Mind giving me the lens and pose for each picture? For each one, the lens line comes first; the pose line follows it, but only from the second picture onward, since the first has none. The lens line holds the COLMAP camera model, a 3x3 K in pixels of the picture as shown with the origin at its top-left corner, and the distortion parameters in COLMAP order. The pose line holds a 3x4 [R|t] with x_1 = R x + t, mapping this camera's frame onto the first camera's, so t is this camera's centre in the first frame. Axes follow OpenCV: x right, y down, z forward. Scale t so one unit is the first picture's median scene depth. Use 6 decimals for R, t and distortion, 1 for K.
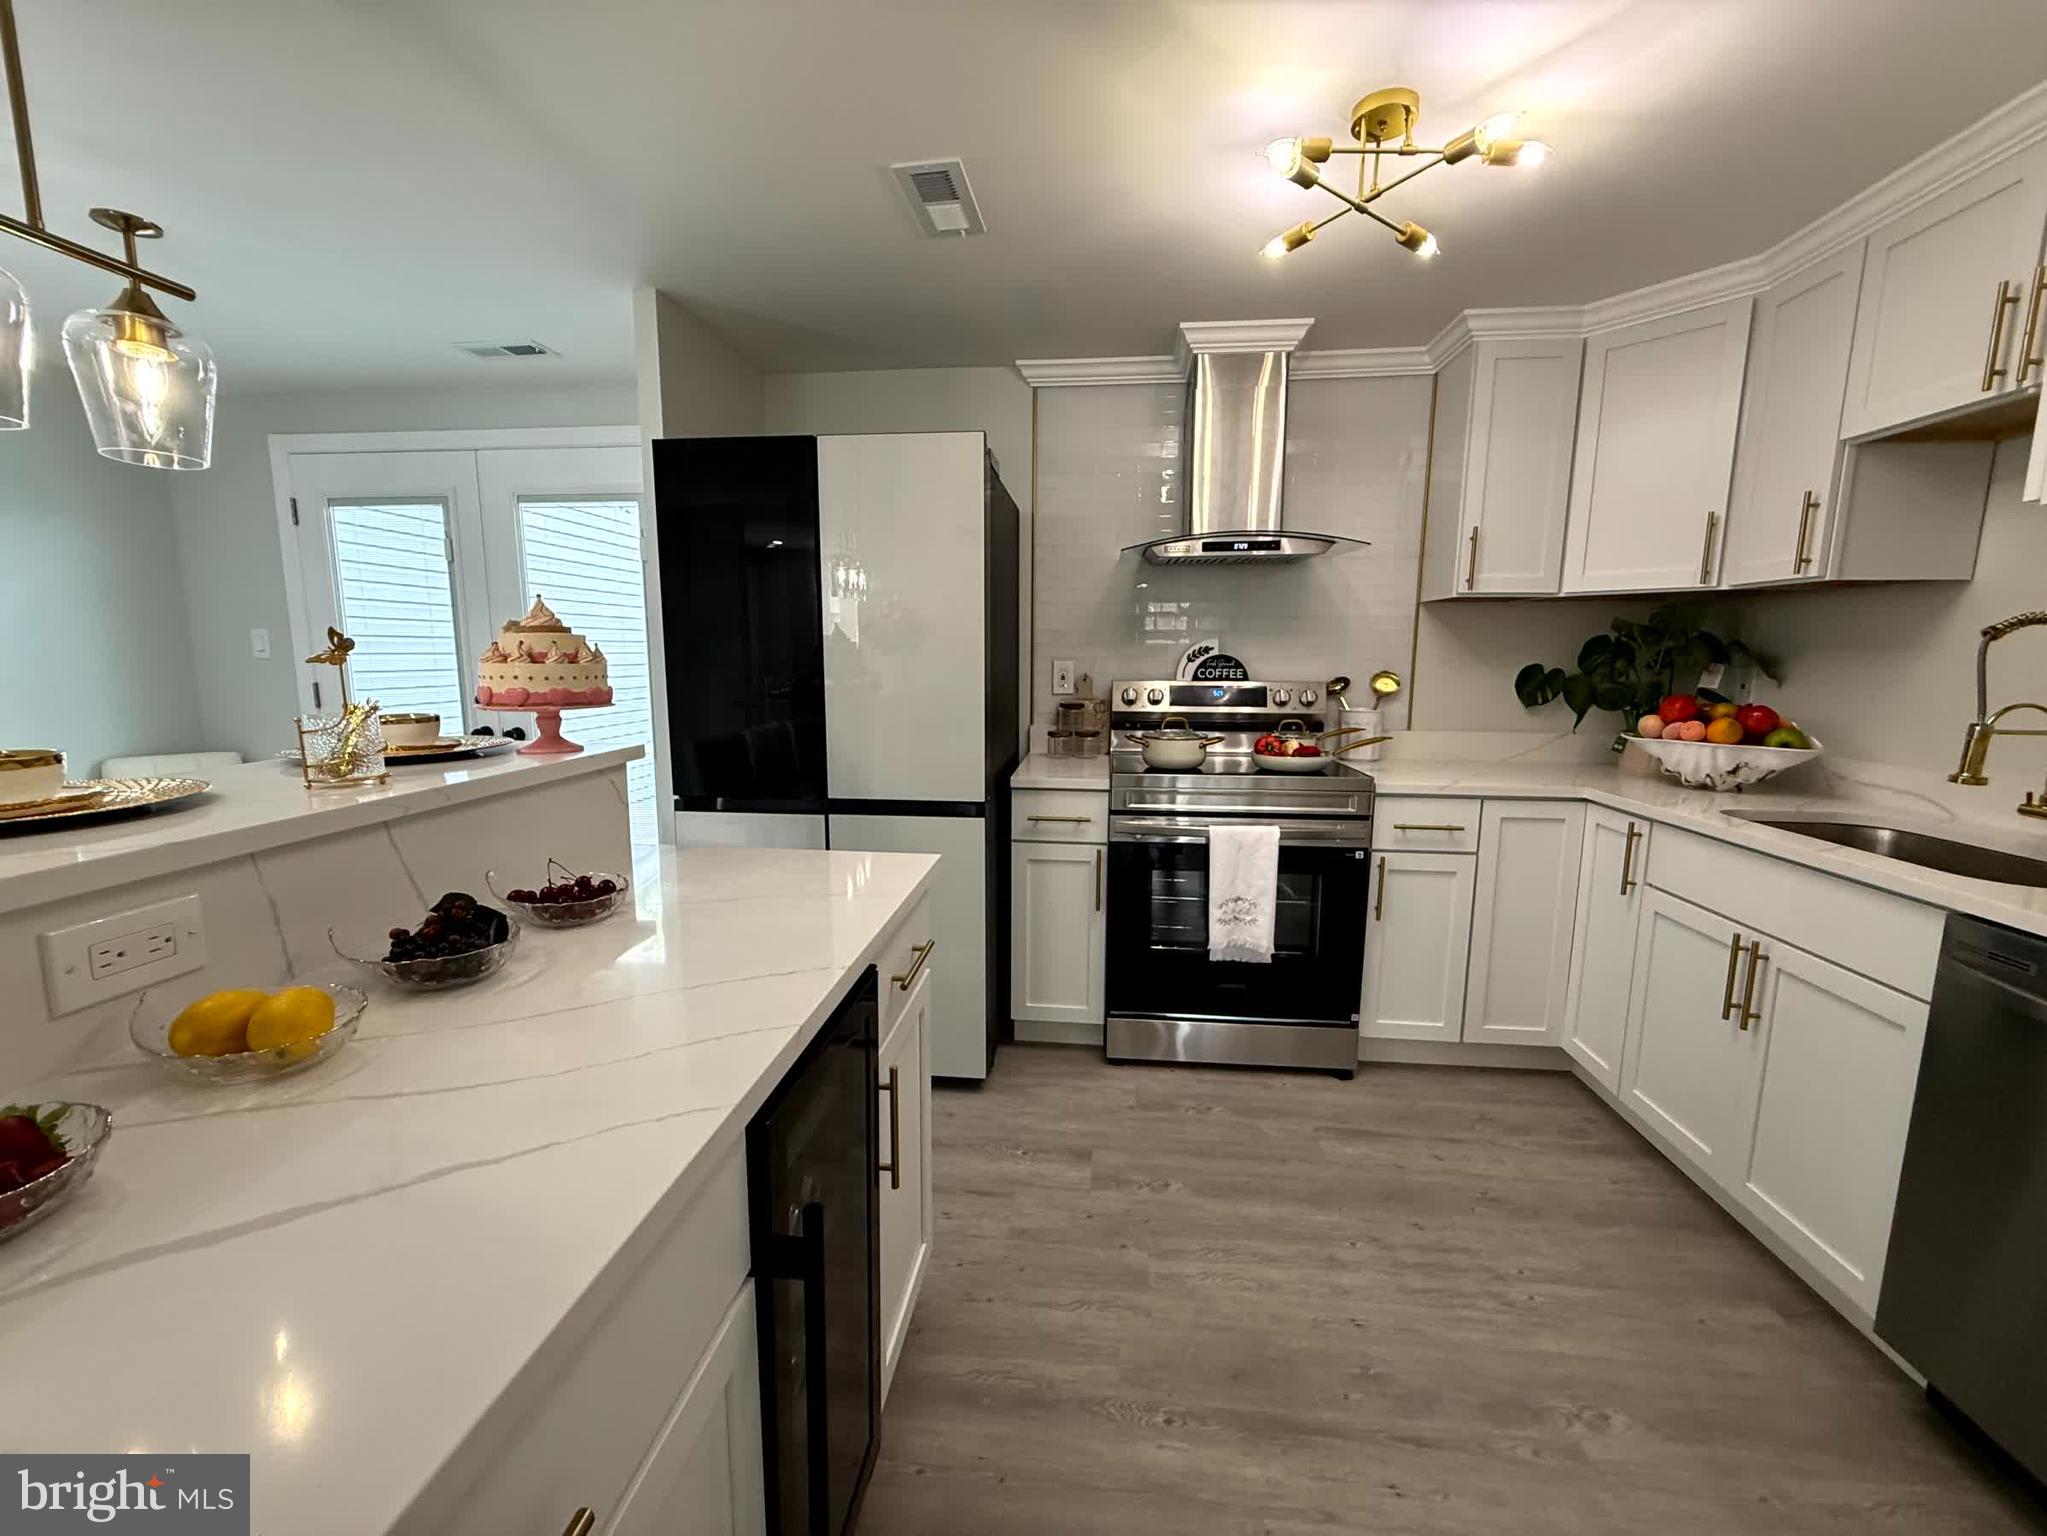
lens RADIAL K [[814.5, 0, 1019.1], [0, 814.5, 767.3], [0, 0, 1]] dist [-0.001483, 0.000754]
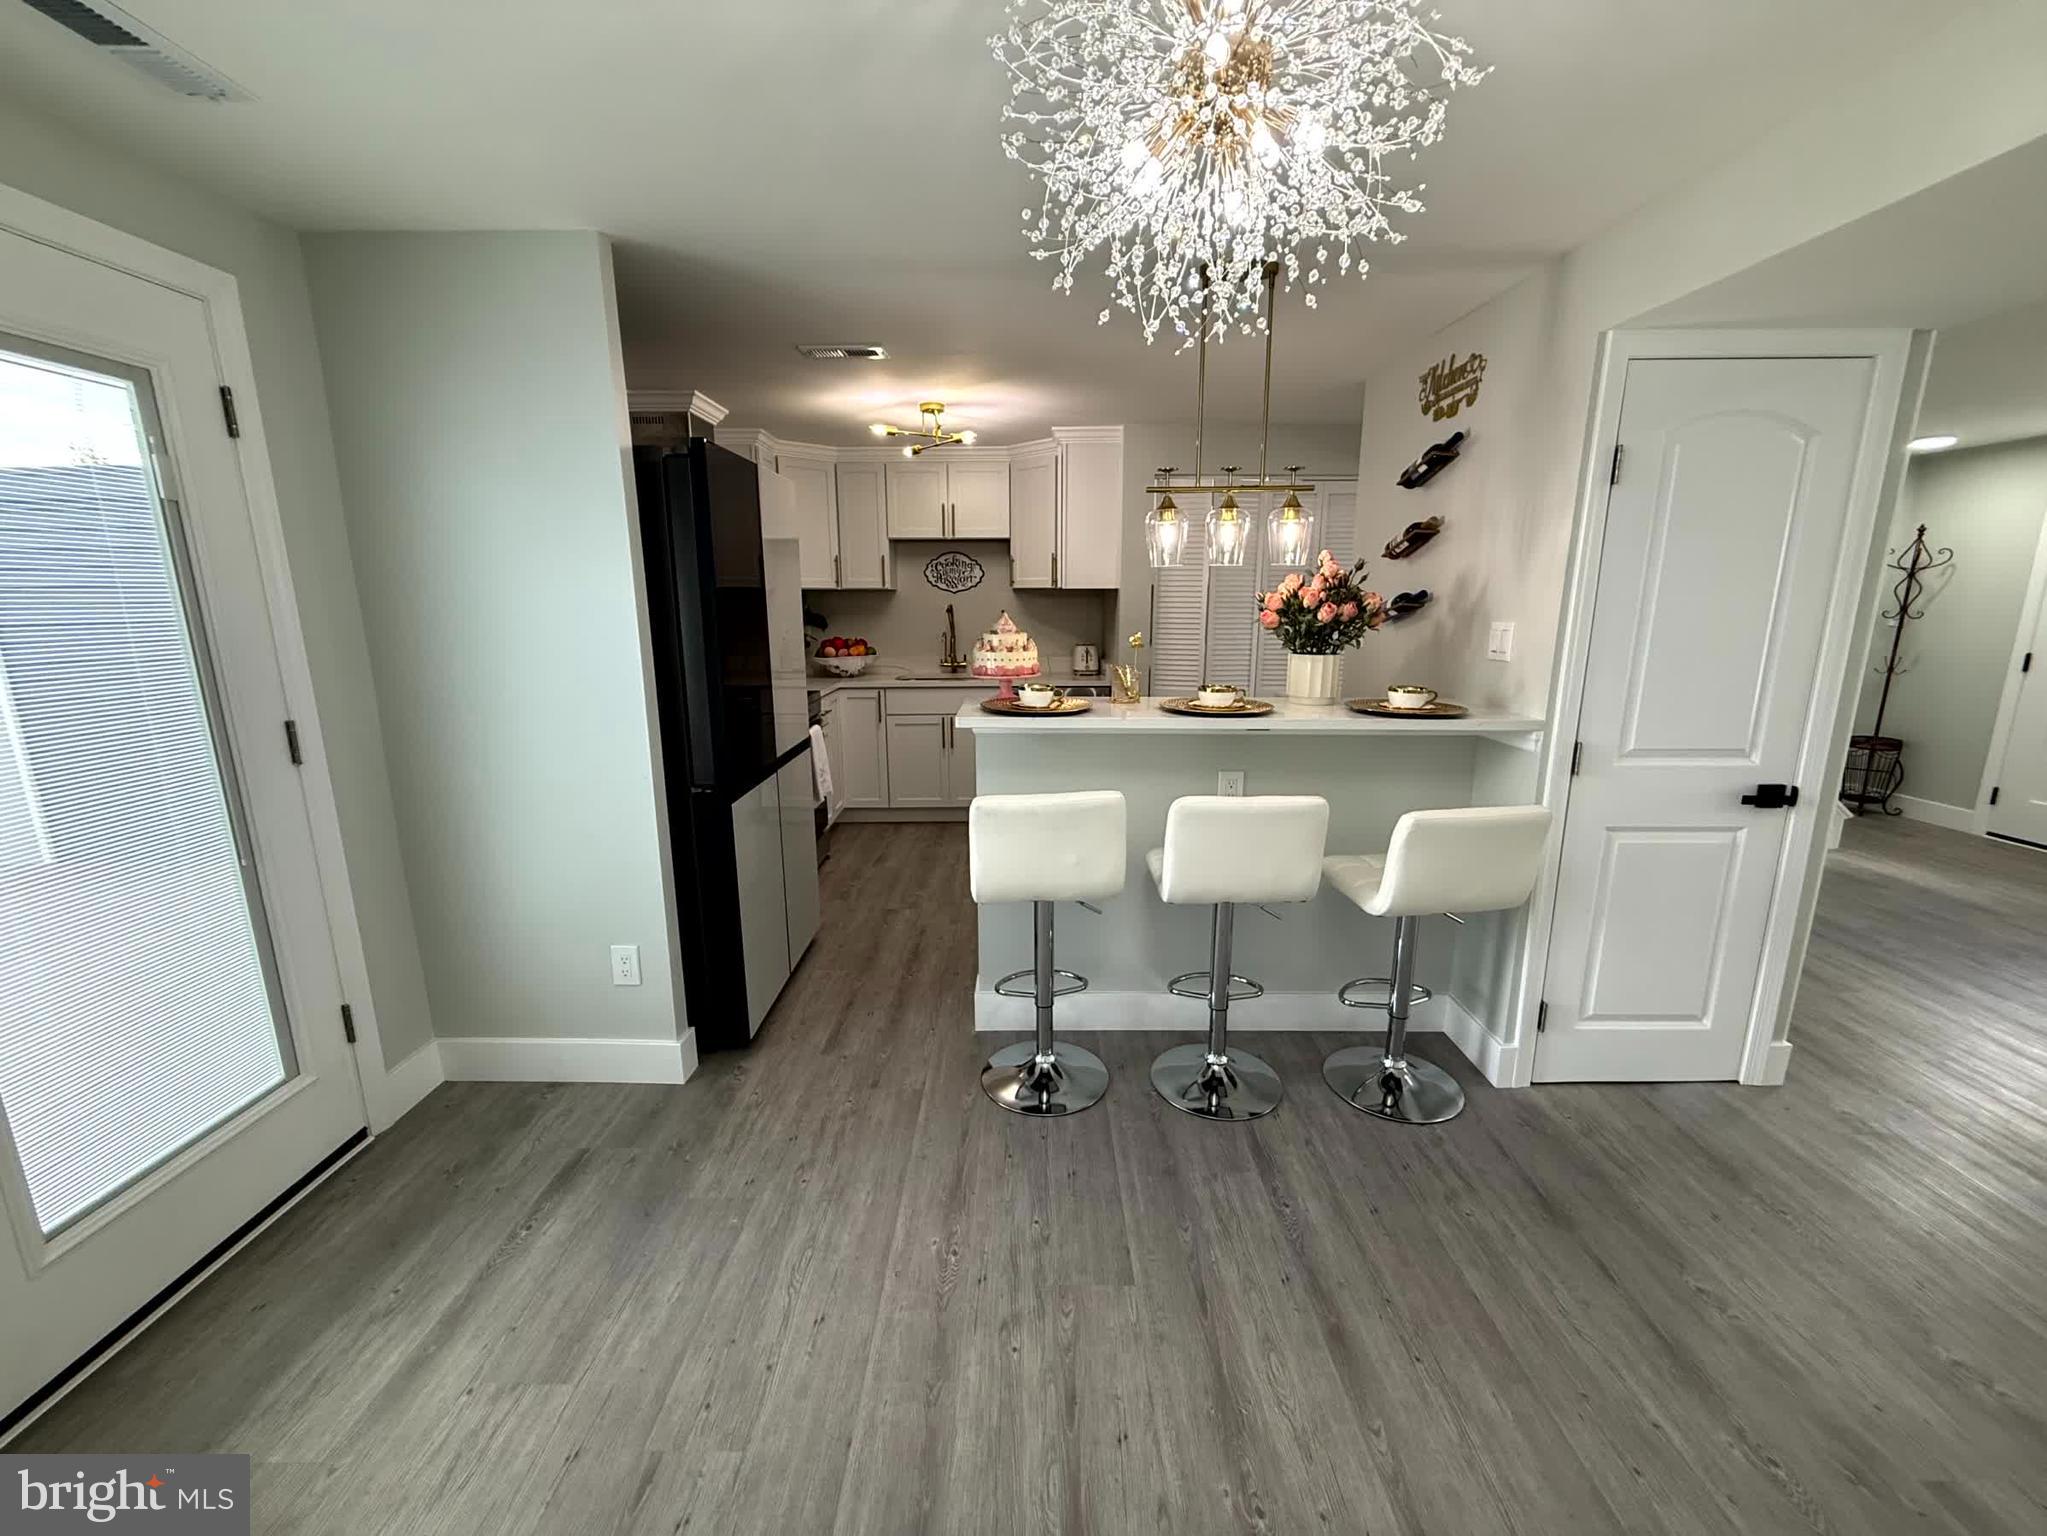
lens RADIAL K [[814.5, 0, 1029.1], [0, 814.5, 766.6], [0, 0, 1]] dist [-0.001483, 0.000754]
pose [[-0.113213, -0.210027, 0.971119, -1.527011], [0.142935, 0.963793, 0.225106, -0.178023], [-0.983236, 0.164292, -0.079093, 0.739677]]
